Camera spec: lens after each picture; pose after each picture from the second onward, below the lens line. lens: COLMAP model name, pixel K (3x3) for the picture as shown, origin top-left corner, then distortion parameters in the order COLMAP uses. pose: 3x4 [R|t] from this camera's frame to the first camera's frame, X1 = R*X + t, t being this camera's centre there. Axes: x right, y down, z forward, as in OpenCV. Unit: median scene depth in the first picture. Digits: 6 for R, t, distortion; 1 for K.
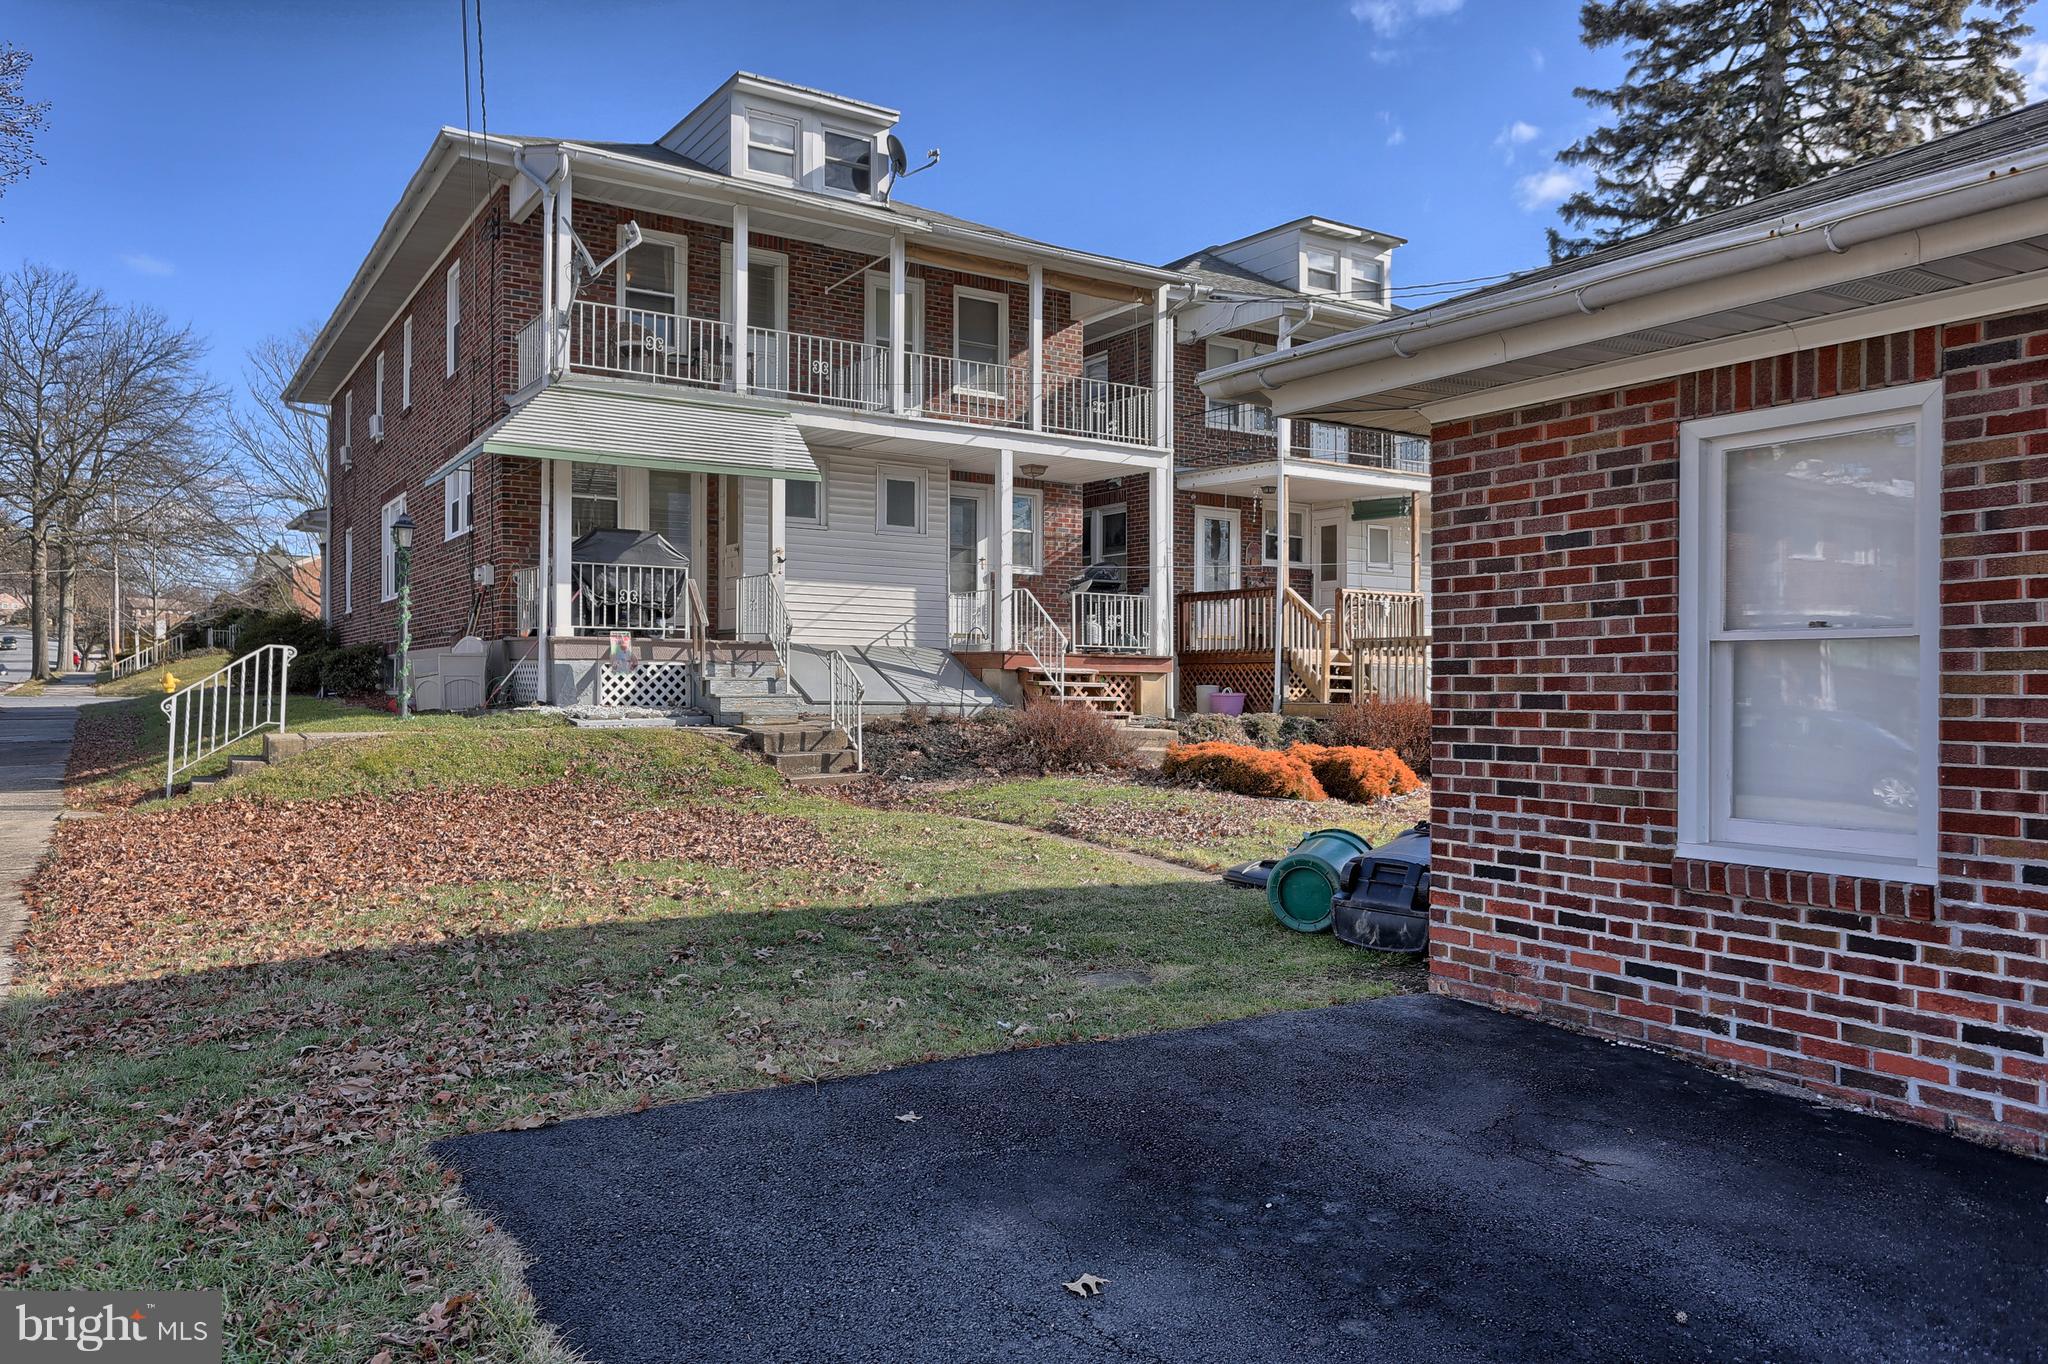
lens RADIAL K [[1444.0, 0, 1023.7], [0, 1444.0, 725.2], [0, 0, 1]] dist [-0.055948, 0.048629]
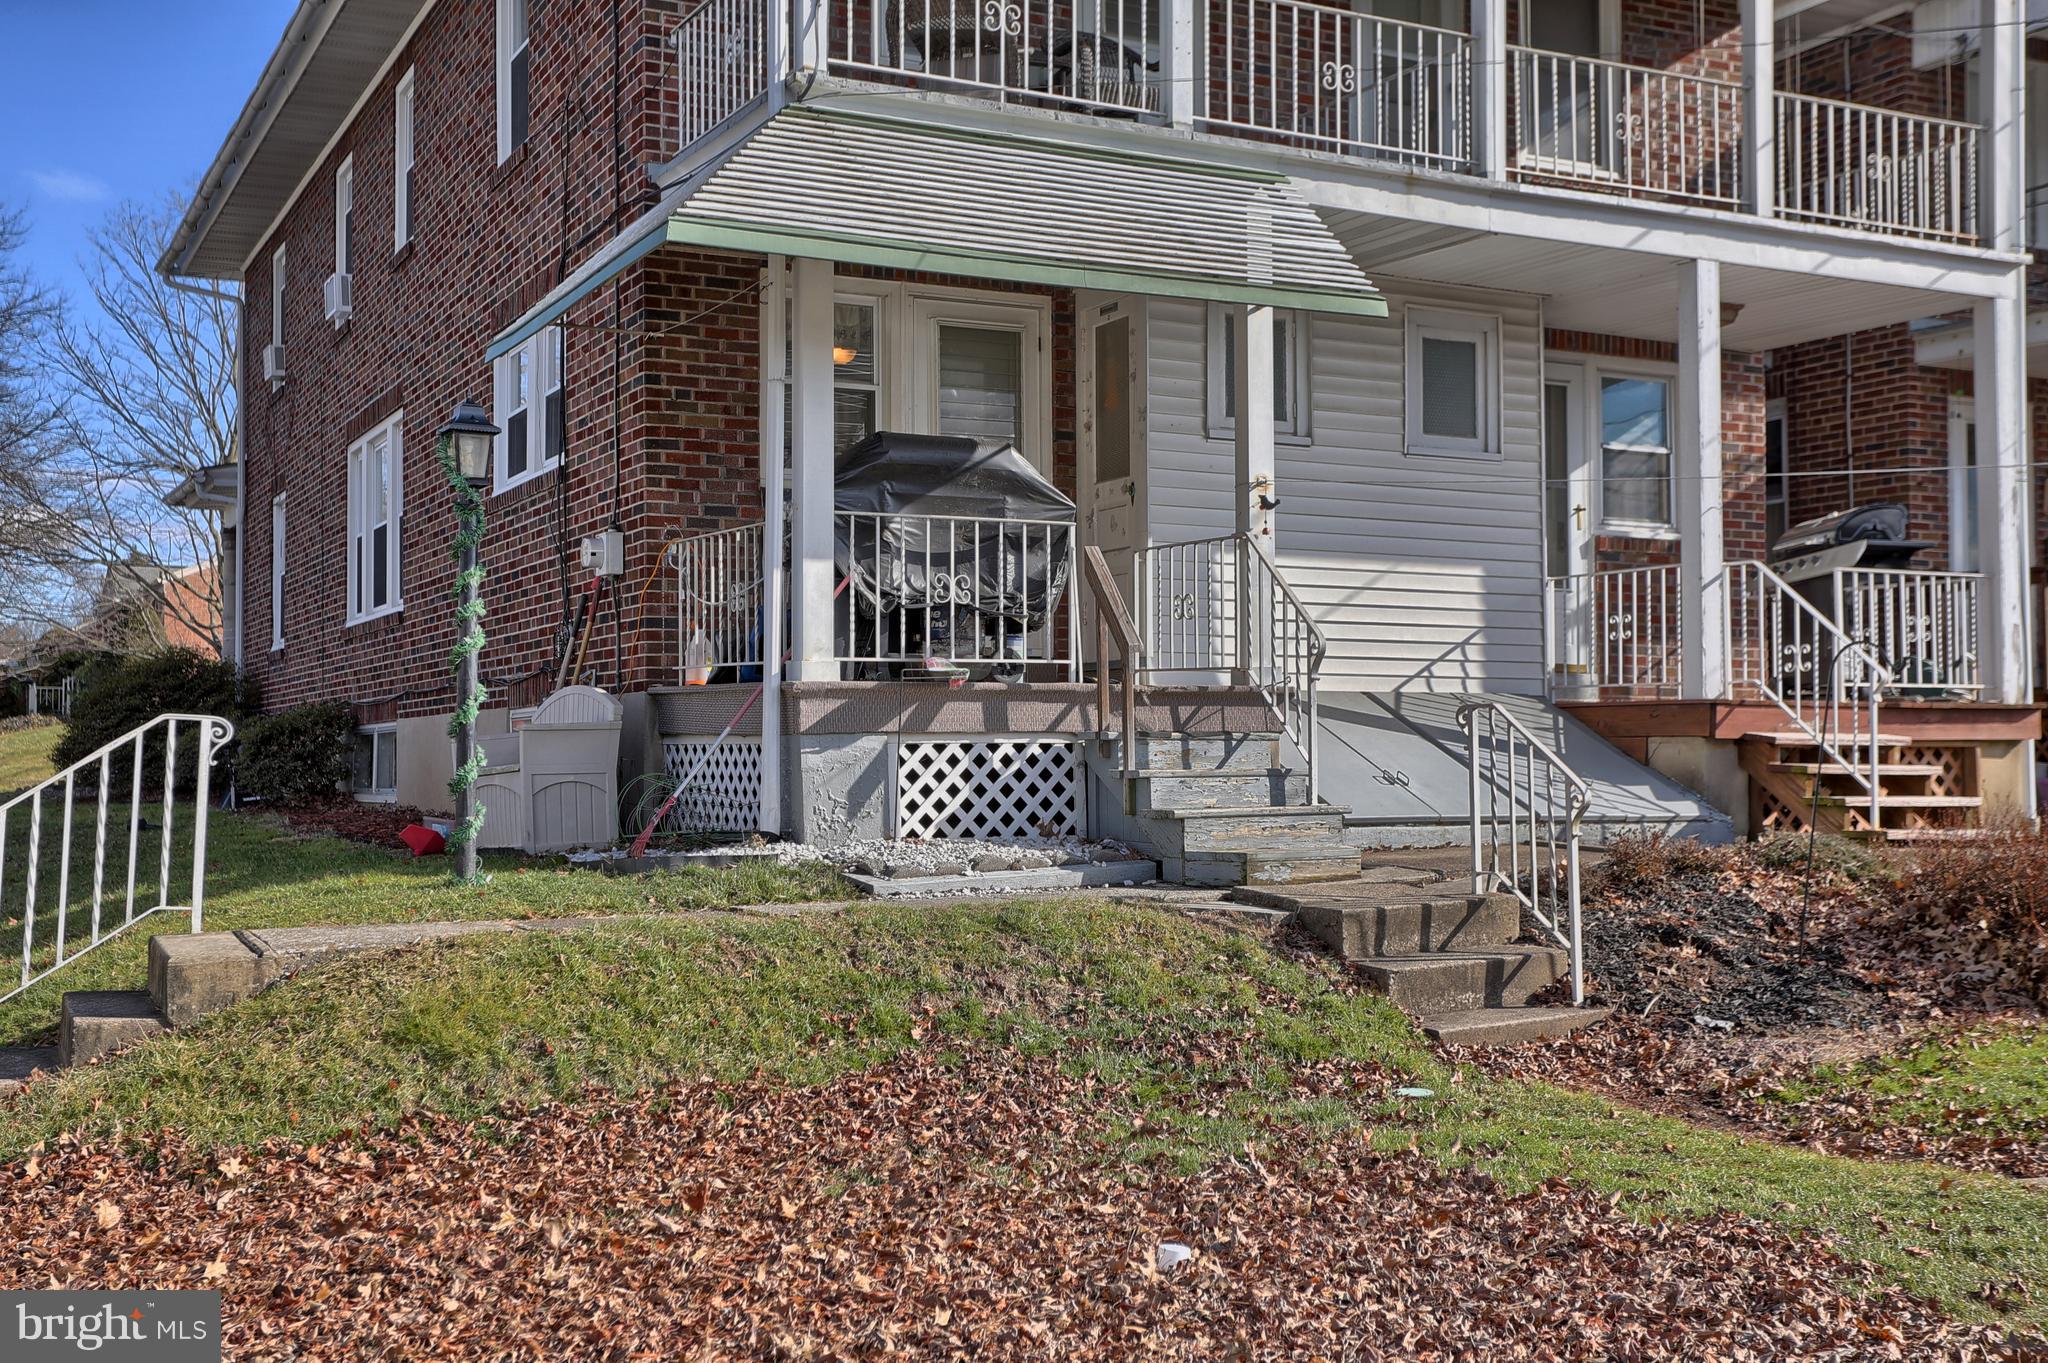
lens RADIAL K [[2248.2, 0, 1024.0], [0, 2248.2, 681.5], [0, 0, 1]] dist [0.022747, 0.032623]
pose [[0.994331, -0.018641, -0.104680, -0.167767], [0.012323, 0.998081, -0.060683, -0.017843], [0.105610, 0.059049, 0.992653, 0.297618]]
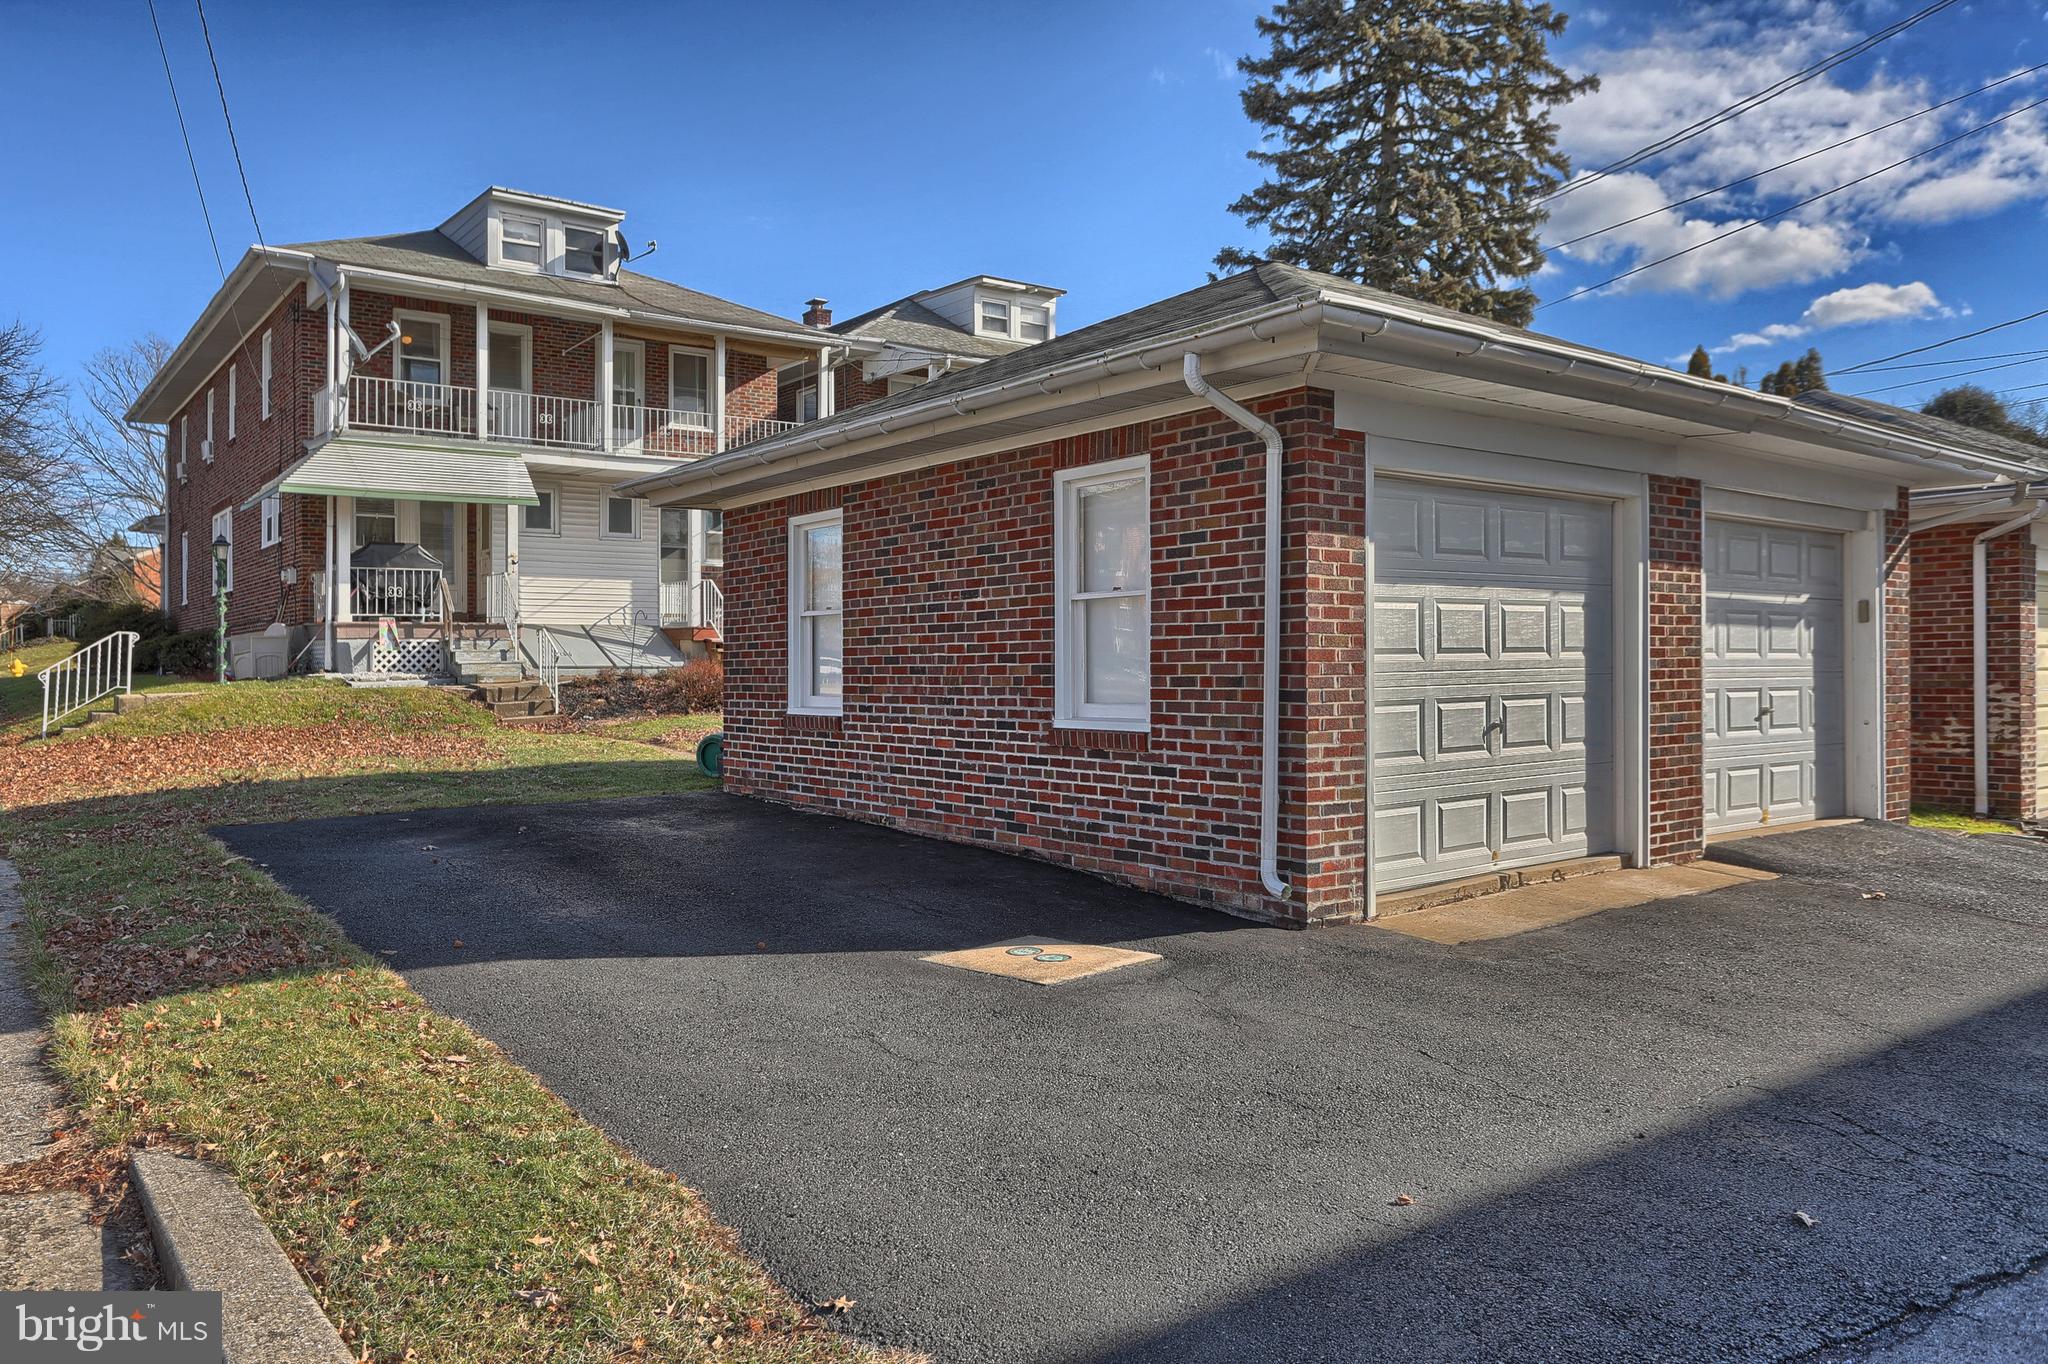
lens RADIAL K [[1427.7, 0, 1026.6], [0, 1427.7, 645.0], [0, 0, 1]] dist [-0.070756, 0.073118]
pose [[0.995356, -0.020239, 0.094110, 0.179923], [0.023704, 0.999076, -0.035856, 0.021238], [-0.093297, 0.037920, 0.994916, -0.356760]]
